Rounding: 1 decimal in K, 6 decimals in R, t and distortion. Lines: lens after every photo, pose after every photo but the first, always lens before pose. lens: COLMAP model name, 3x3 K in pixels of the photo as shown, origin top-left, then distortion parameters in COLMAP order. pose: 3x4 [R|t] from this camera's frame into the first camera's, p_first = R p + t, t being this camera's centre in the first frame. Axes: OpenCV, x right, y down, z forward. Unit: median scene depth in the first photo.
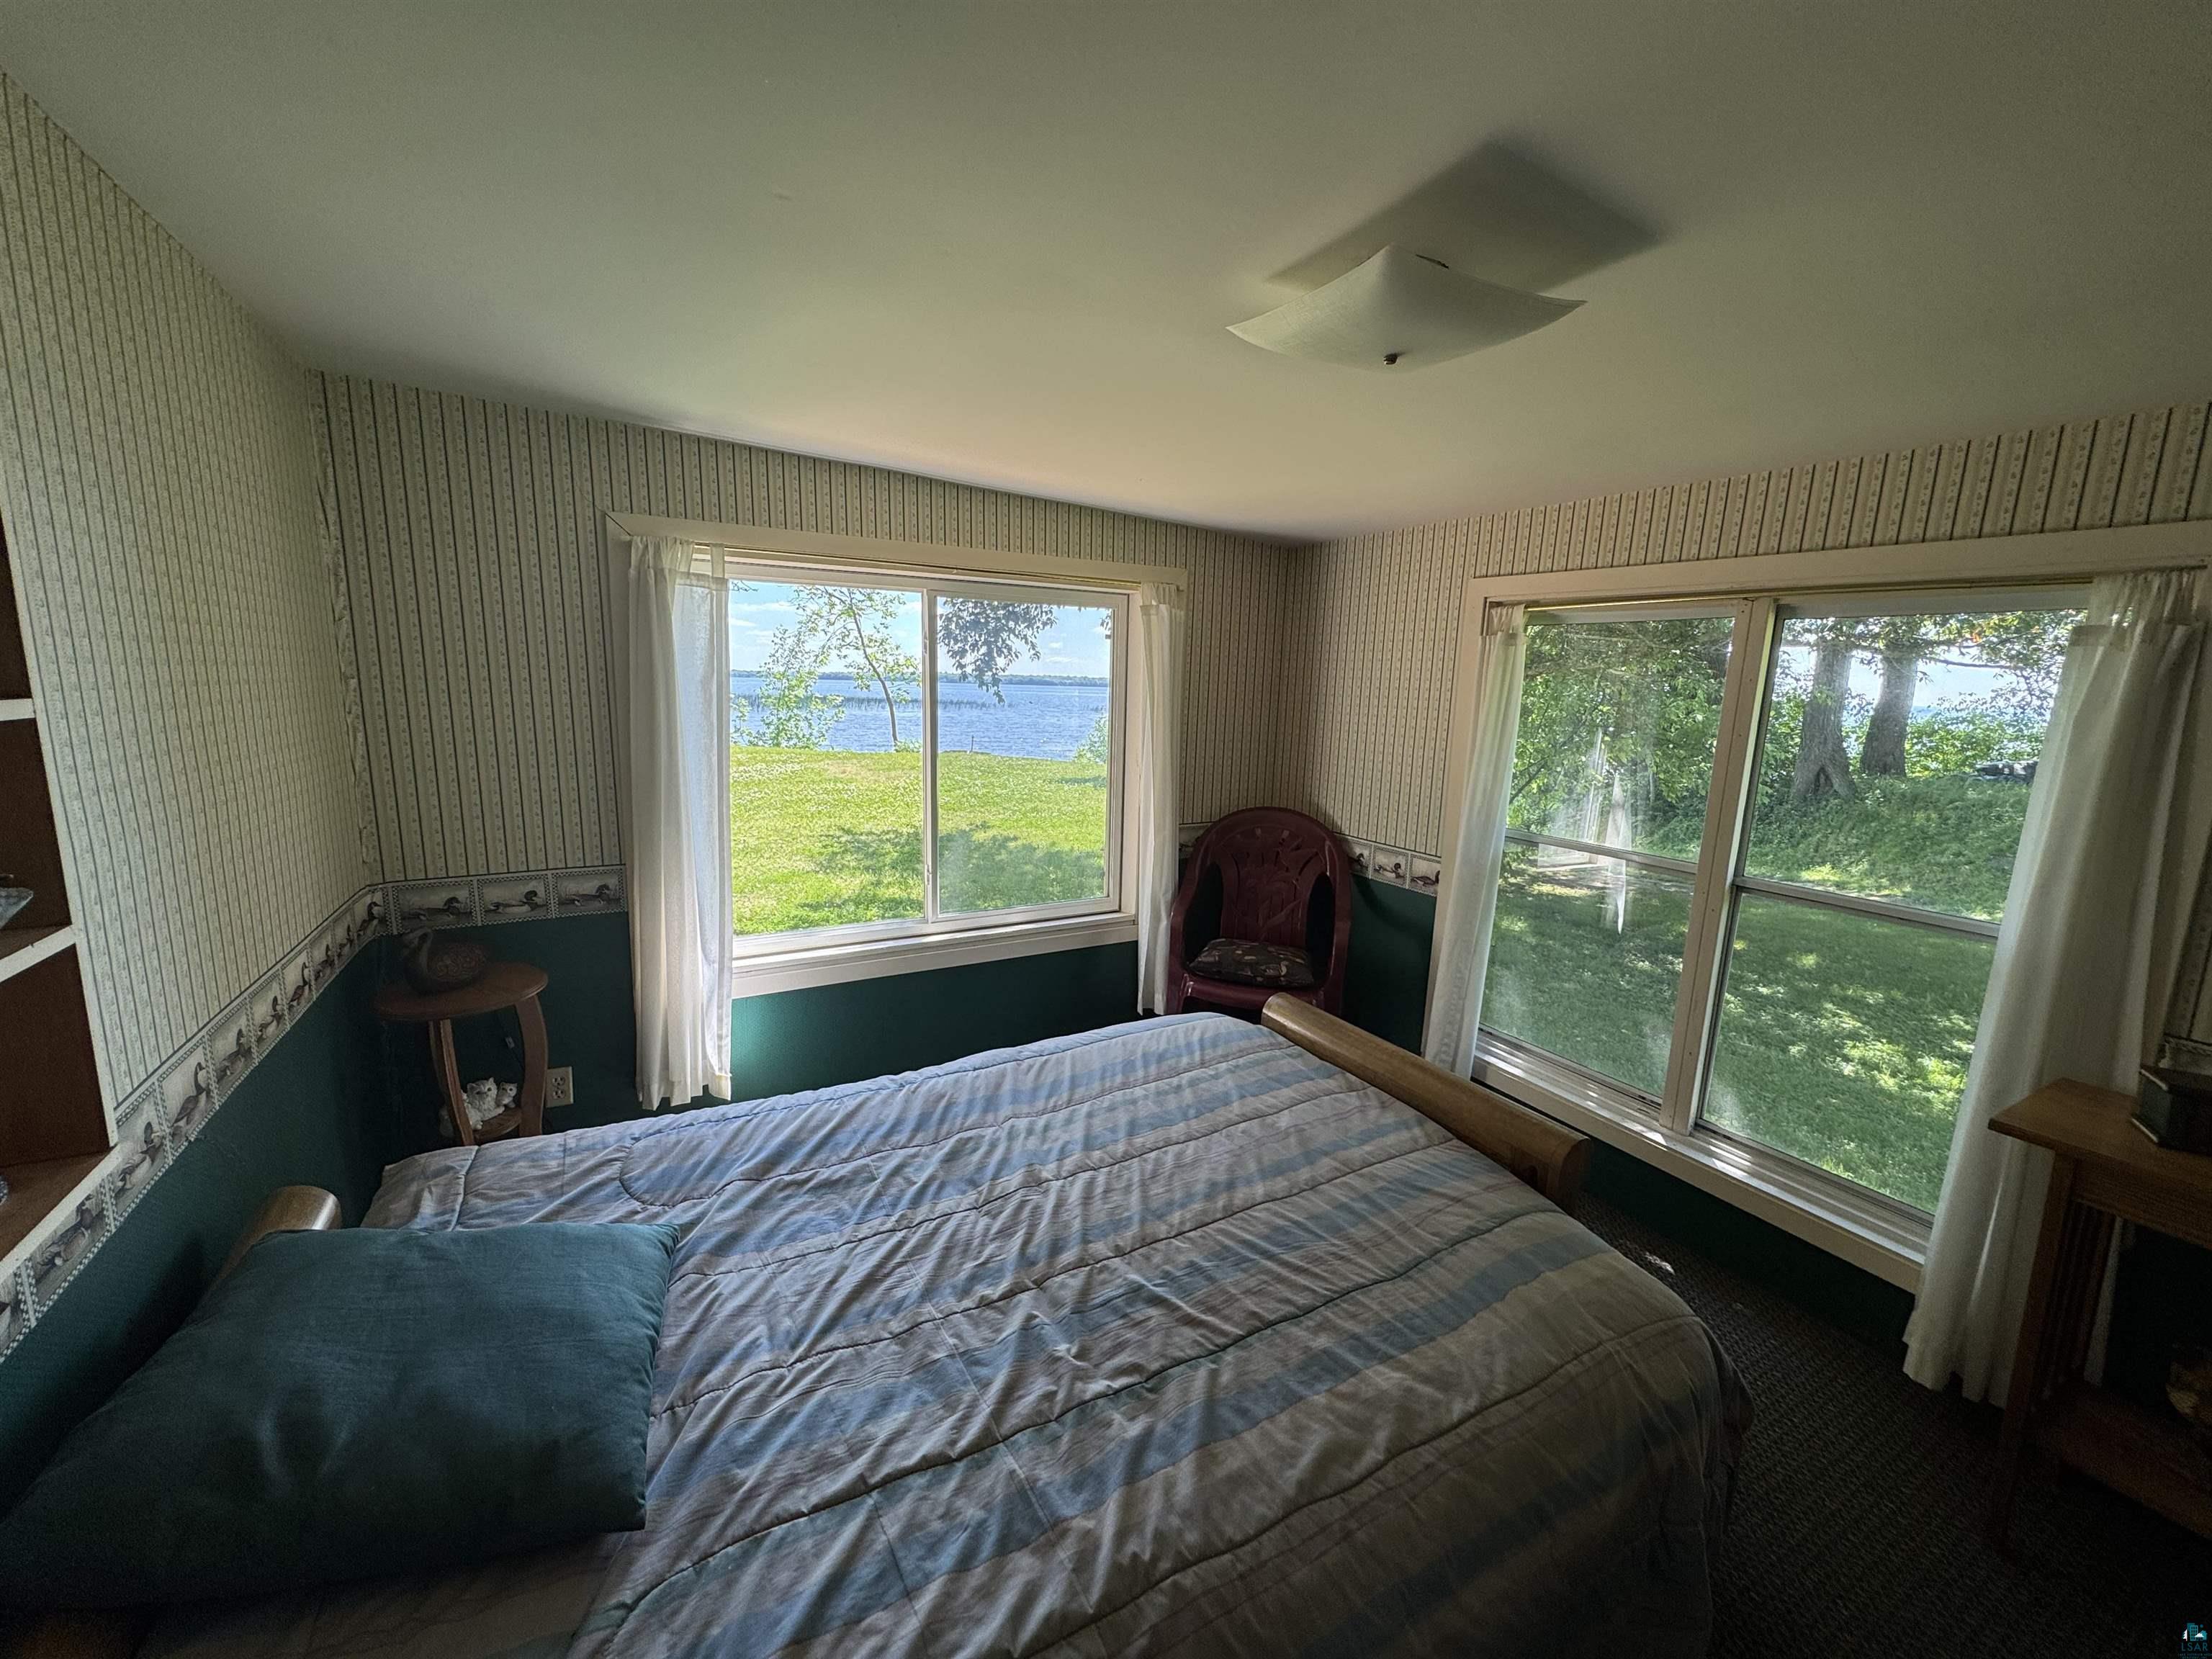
lens RADIAL K [[882.5, 0, 1113.2], [0, 882.5, 828.0], [0, 0, 1]] dist [0.000369, 0.000120]
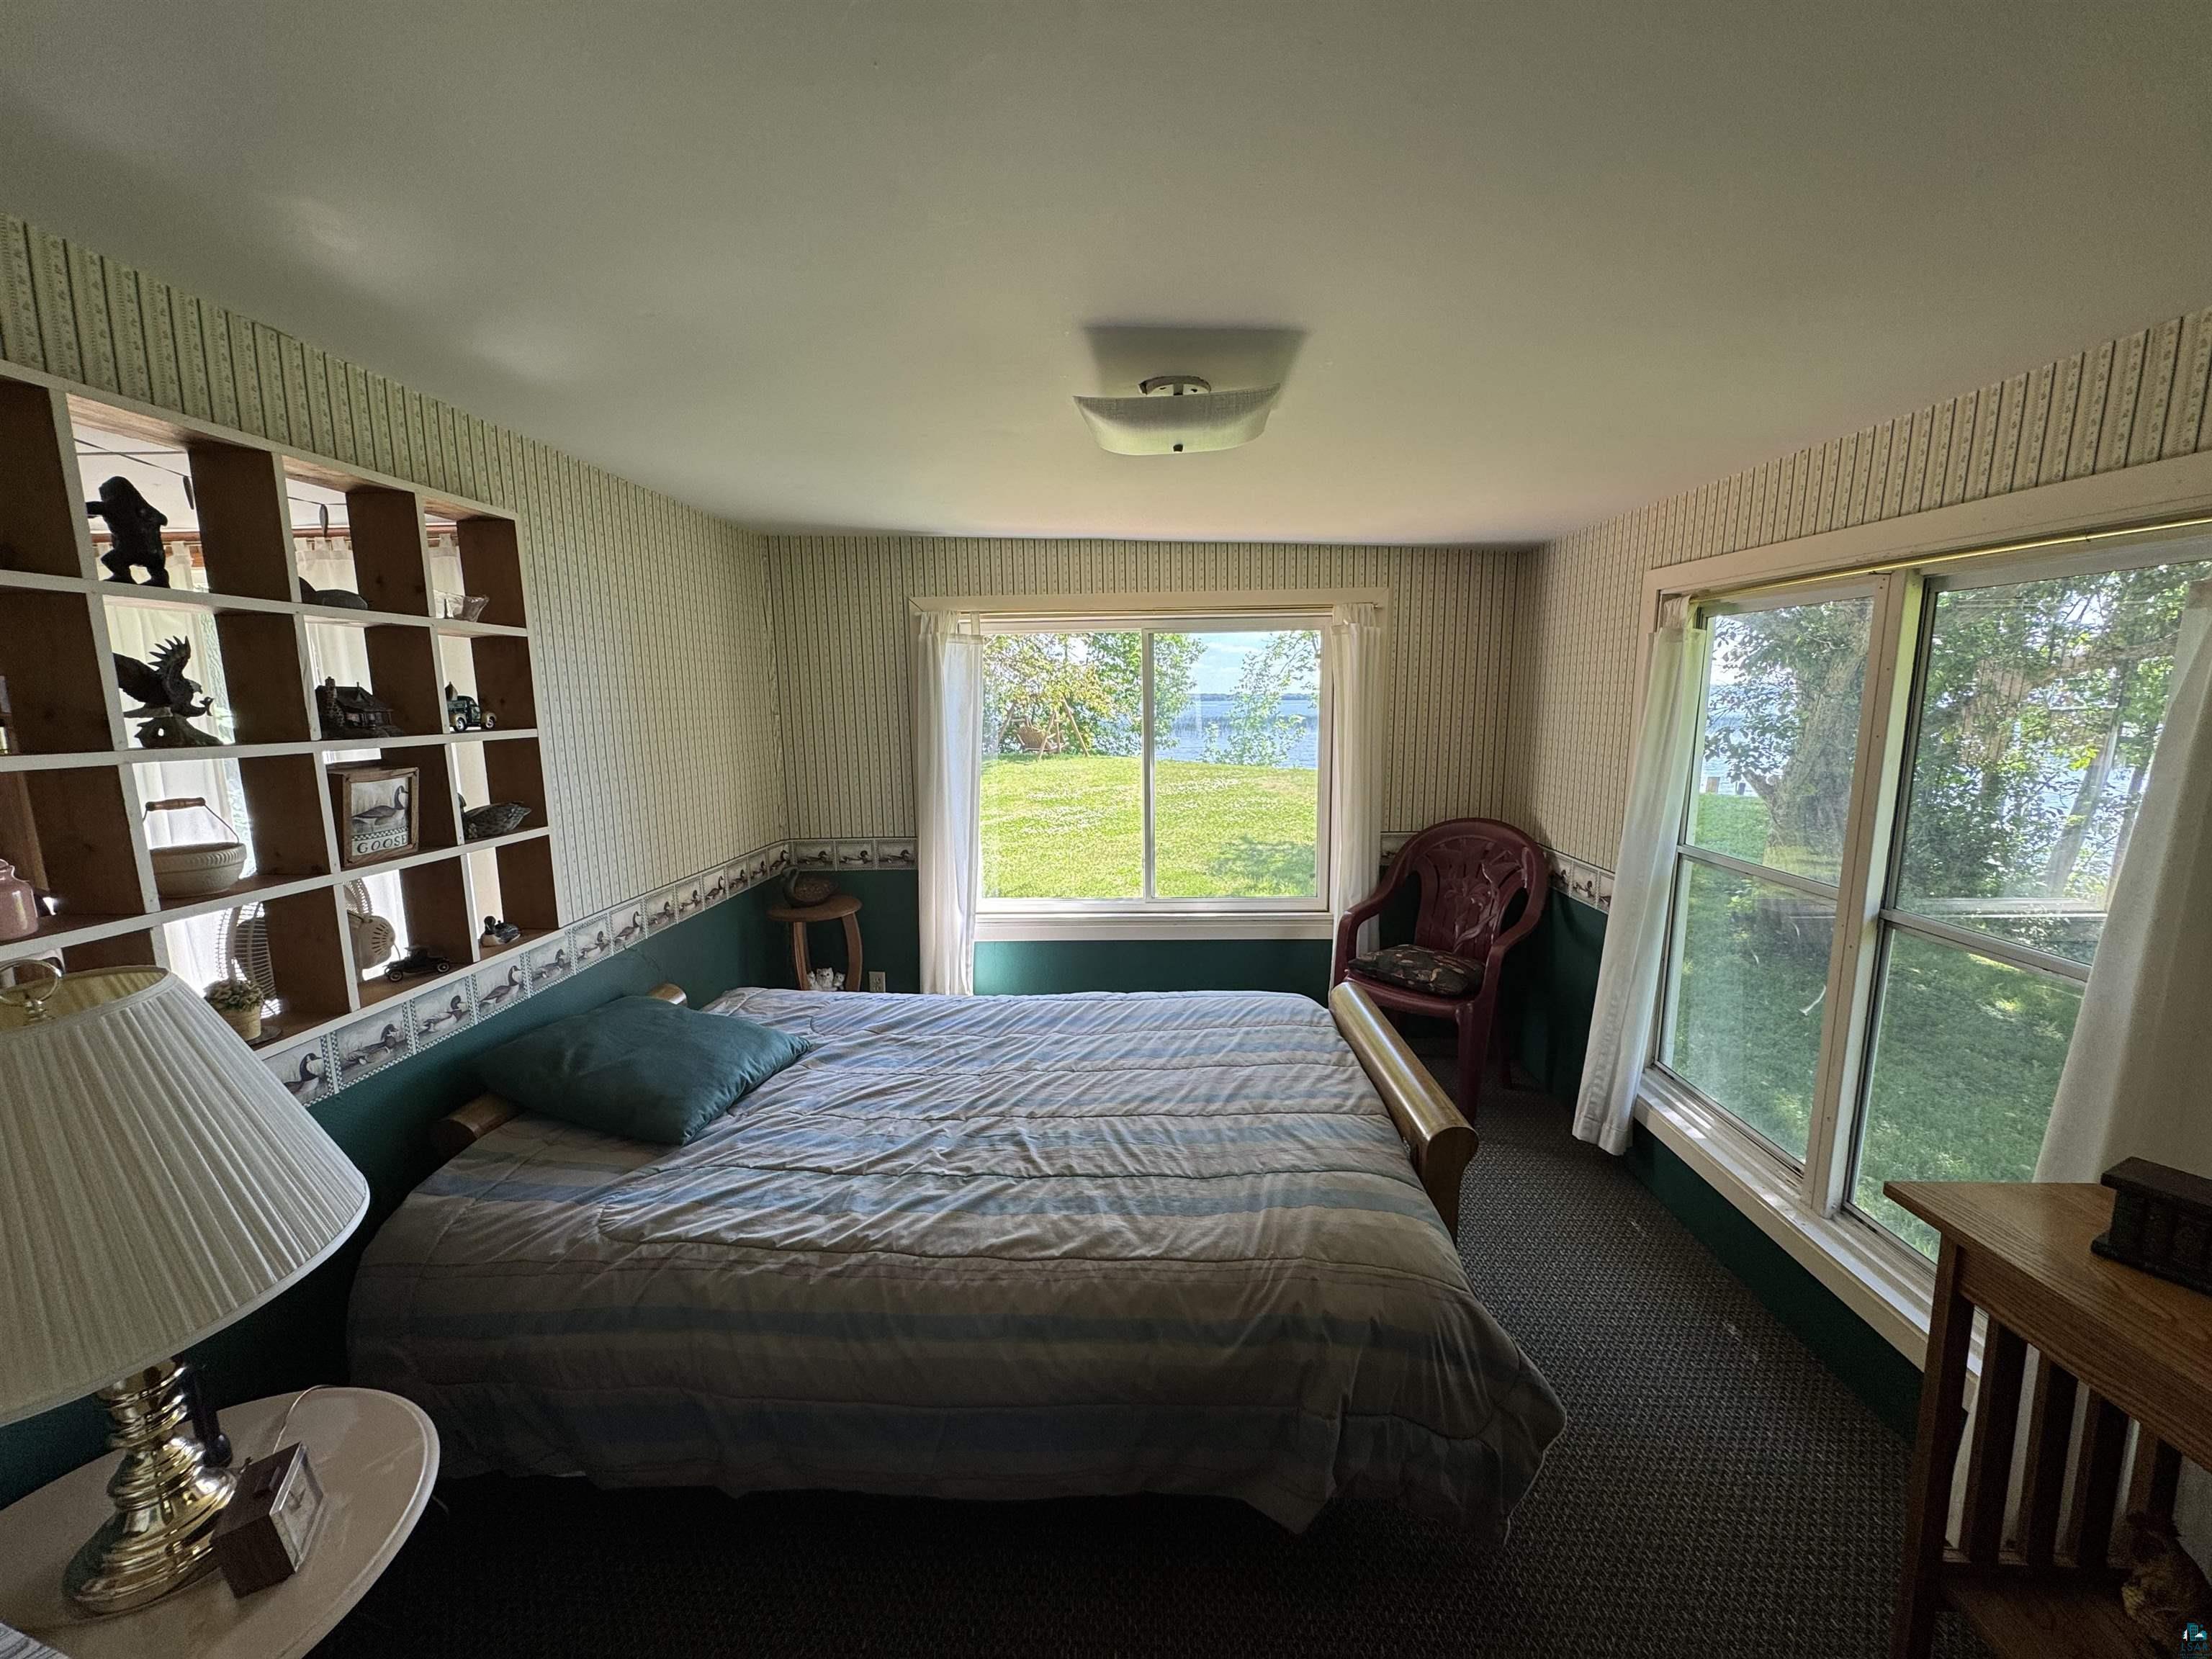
lens RADIAL K [[882.5, 0, 1101.6], [0, 882.5, 827.0], [0, 0, 1]] dist [0.000369, 0.000120]
pose [[0.848966, 0.039238, -0.526989, 0.662622], [-0.050871, 0.998676, -0.007594, 0.028997], [0.525993, 0.033255, 0.849838, -0.103930]]
